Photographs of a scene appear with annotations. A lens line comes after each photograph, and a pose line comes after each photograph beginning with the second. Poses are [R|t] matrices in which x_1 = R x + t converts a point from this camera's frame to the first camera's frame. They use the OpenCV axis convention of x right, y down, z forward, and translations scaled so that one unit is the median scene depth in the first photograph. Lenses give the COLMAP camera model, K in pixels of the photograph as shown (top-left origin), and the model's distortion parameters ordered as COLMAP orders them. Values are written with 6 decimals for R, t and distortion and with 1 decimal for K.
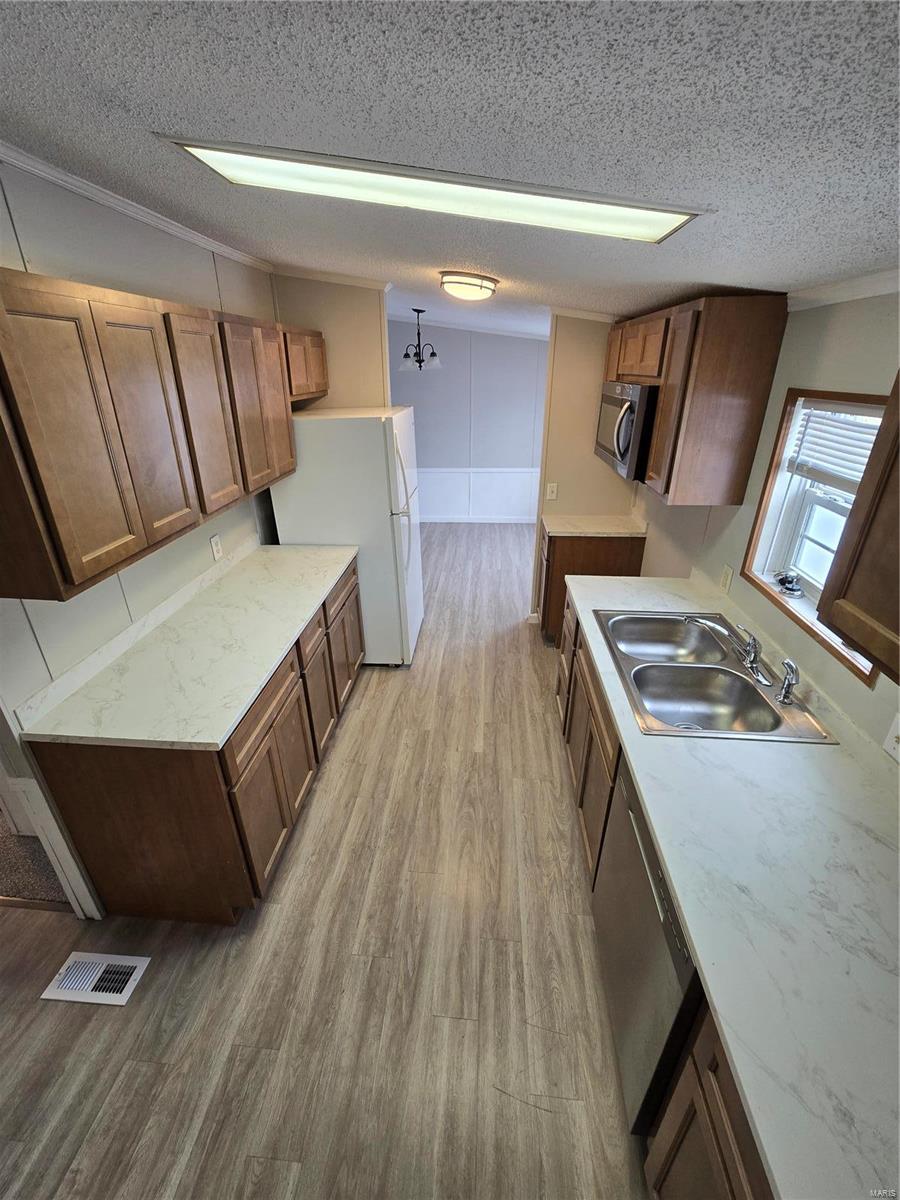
lens RADIAL K [[488.4, 0, 445.3], [0, 488.4, 597.0], [0, 0, 1]] dist [-0.002414, -0.000583]
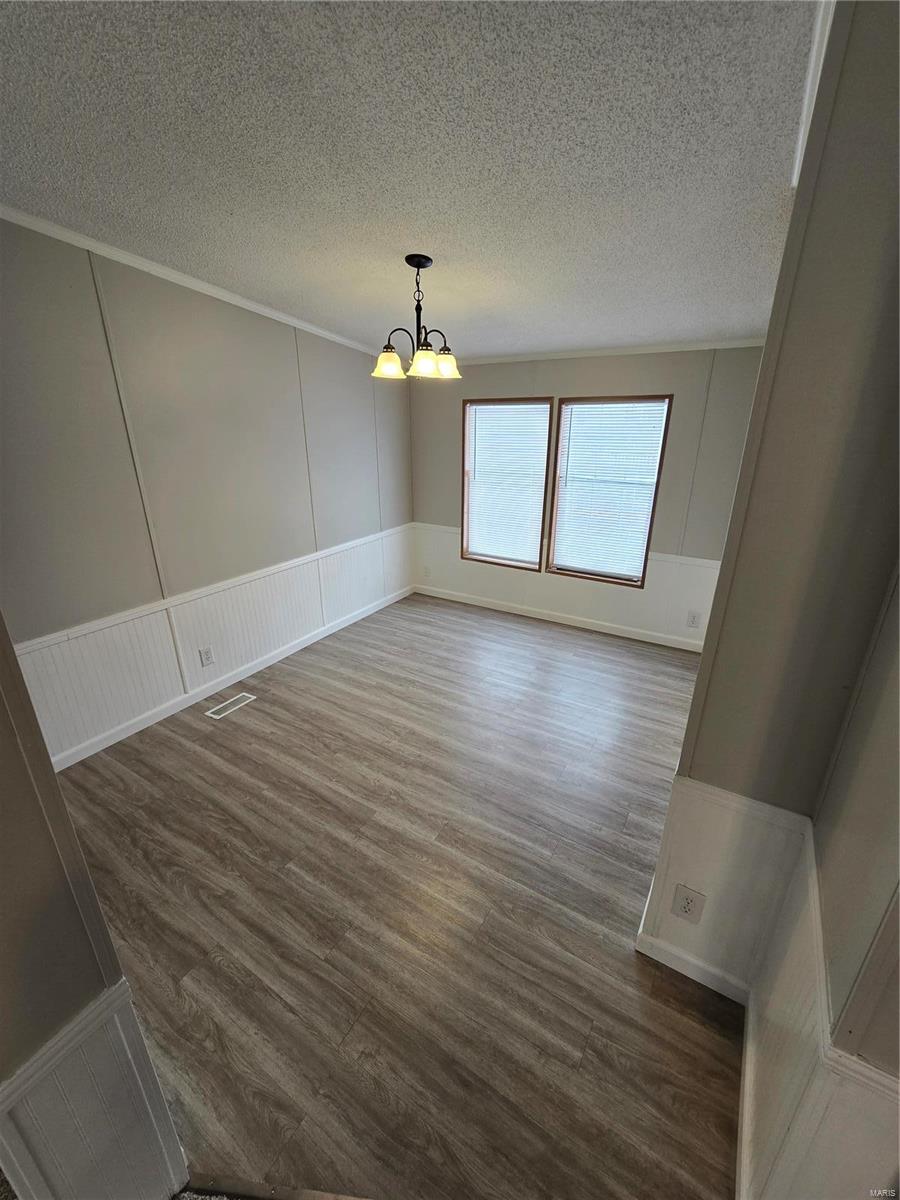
lens RADIAL K [[488.4, 0, 448.0], [0, 488.4, 598.6], [0, 0, 1]] dist [-0.002414, -0.000583]
pose [[0.467709, -0.306608, 0.828999, -1.110292], [0.380601, 0.916362, 0.124190, -0.630749], [-0.797741, 0.257433, 0.545287, 1.558805]]
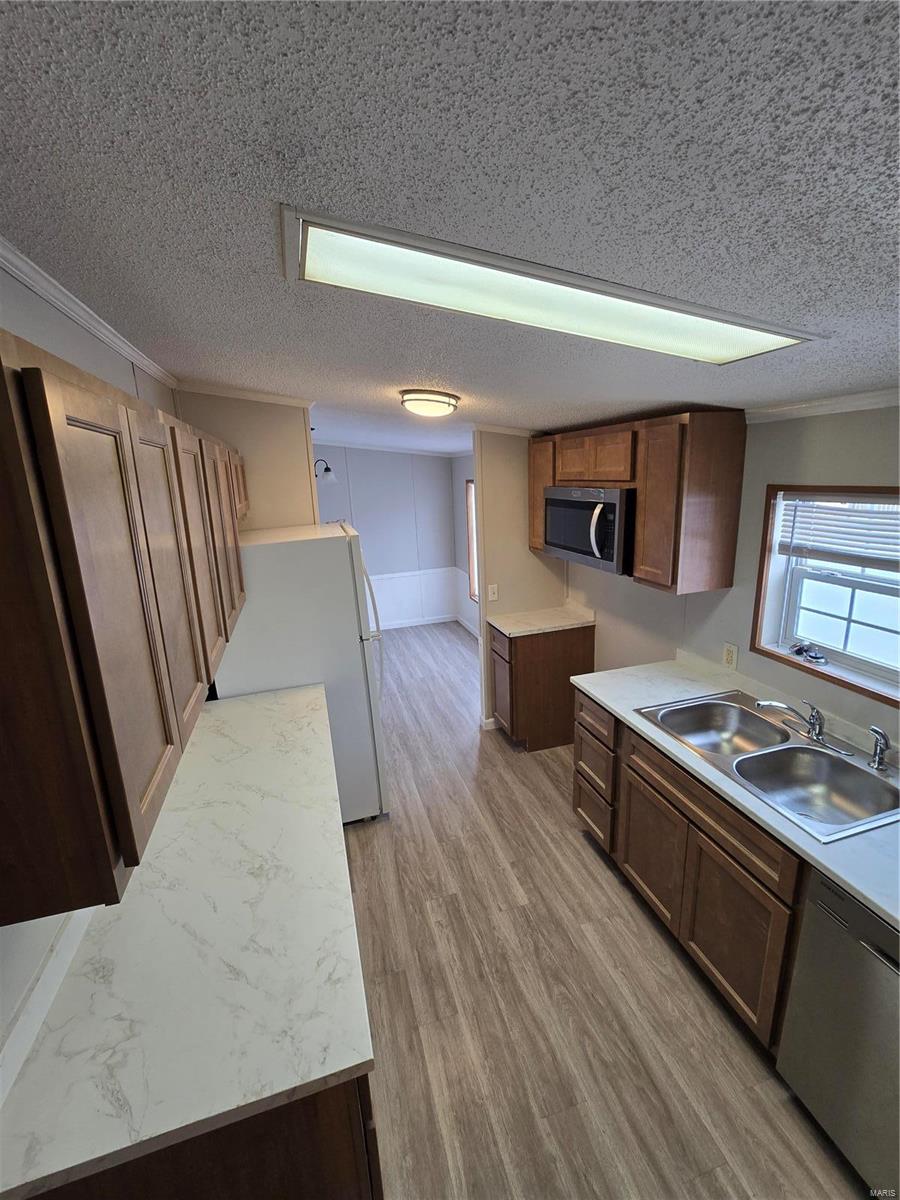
lens RADIAL K [[488.4, 0, 446.3], [0, 488.4, 596.1], [0, 0, 1]] dist [-0.002414, -0.000583]
pose [[0.936197, -0.119306, 0.330608, -0.310404], [0.183390, 0.968247, -0.169902, -0.088442], [-0.299840, 0.219692, 0.928349, 0.163652]]
